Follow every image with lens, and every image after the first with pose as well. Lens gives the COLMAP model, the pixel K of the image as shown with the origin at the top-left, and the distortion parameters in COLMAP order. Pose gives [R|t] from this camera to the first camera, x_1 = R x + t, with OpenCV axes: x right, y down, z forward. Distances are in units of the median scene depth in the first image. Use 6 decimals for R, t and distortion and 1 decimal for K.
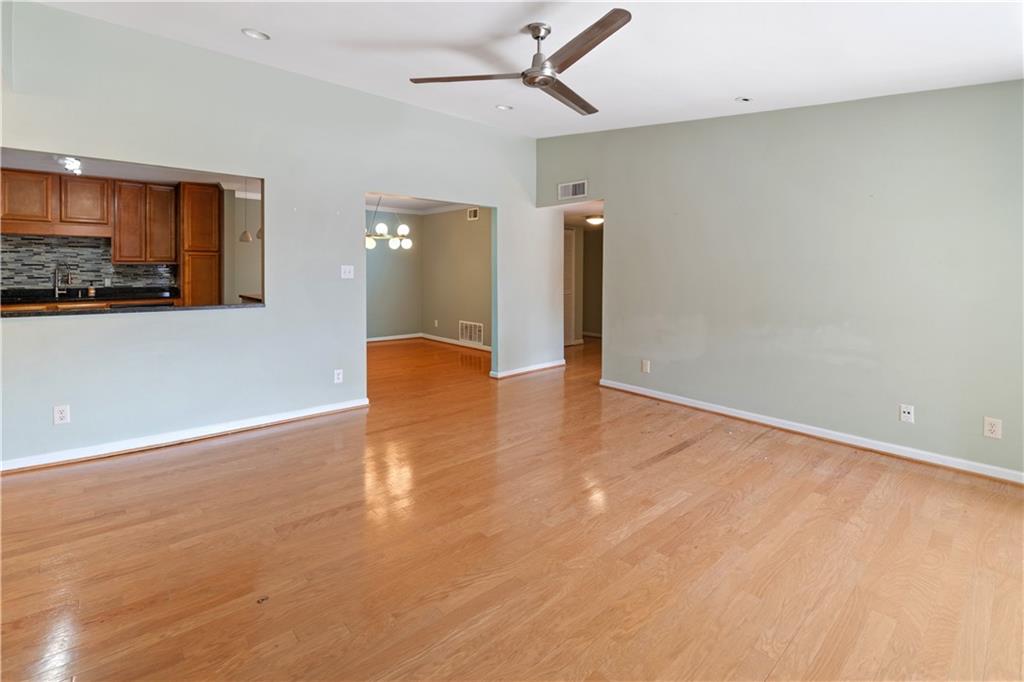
lens RADIAL K [[468.9, 0, 508.1], [0, 468.9, 285.0], [0, 0, 1]] dist [-0.000691, -0.000084]
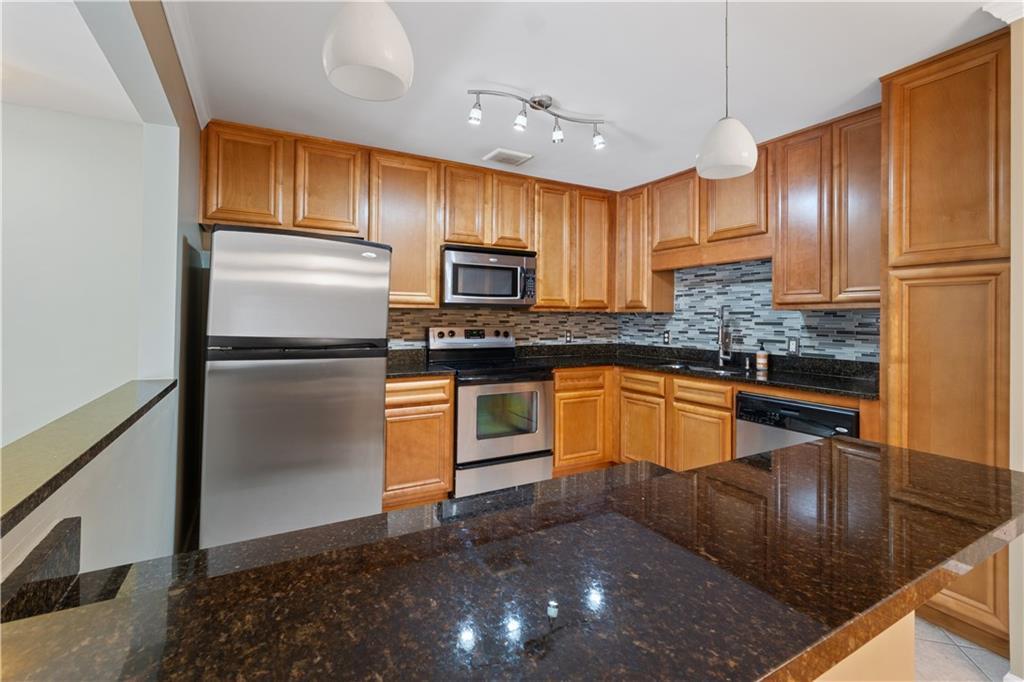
lens RADIAL K [[446.7, 0, 511.2], [0, 446.7, 312.7], [0, 0, 1]] dist [0.000362, 0.000881]
pose [[-0.191266, -0.017251, -0.981387, -0.315635], [-0.040445, 0.999135, -0.009681, -0.025071], [0.980705, 0.037841, -0.191799, 0.805152]]
